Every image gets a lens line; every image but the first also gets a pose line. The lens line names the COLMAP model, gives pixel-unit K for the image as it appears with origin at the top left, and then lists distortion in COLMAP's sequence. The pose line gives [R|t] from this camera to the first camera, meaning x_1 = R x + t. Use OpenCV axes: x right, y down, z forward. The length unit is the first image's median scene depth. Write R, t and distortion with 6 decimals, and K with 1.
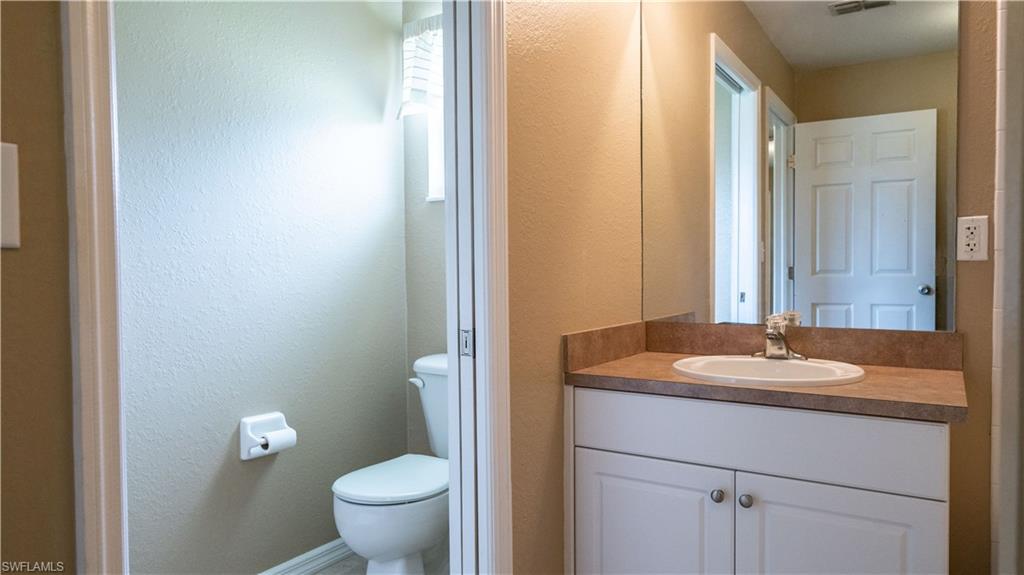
lens RADIAL K [[683.3, 0, 510.0], [0, 683.3, 289.3], [0, 0, 1]] dist [0.004184, 0.001452]
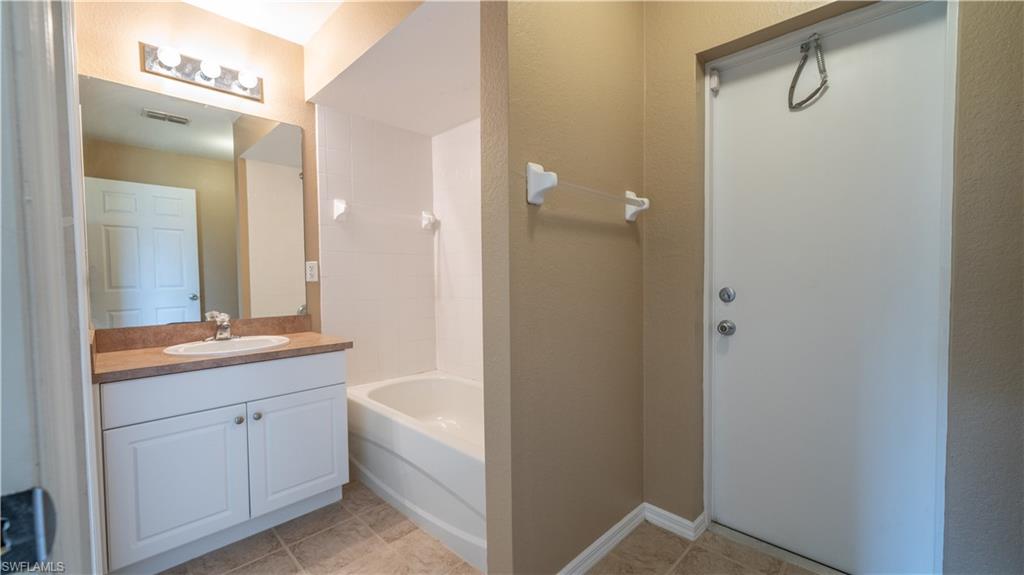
lens RADIAL K [[406.7, 0, 509.4], [0, 406.7, 288.4], [0, 0, 1]] dist [-0.002846, 0.001568]
pose [[0.205510, -0.024423, 0.978350, -0.443726], [0.039064, 0.999097, 0.016735, -0.014879], [-0.977875, 0.034779, 0.206279, 0.094842]]
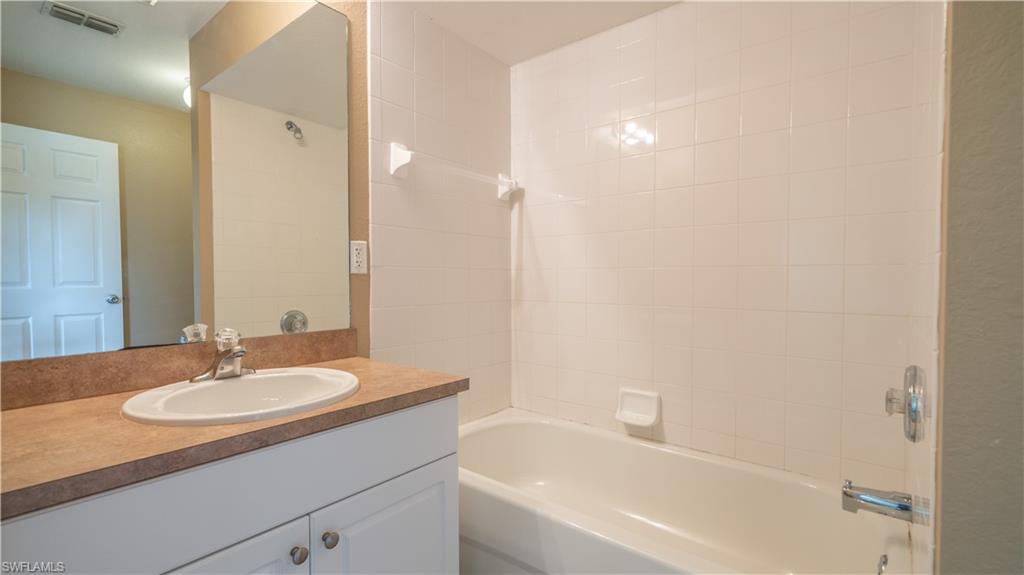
lens RADIAL K [[454.6, 0, 508.4], [0, 454.6, 288.6], [0, 0, 1]] dist [0.005677, 0.000643]
pose [[0.116544, -0.015649, 0.993062, -0.166001], [0.030853, 0.999450, 0.012129, -0.013162], [-0.992706, 0.029226, 0.116963, 0.553204]]
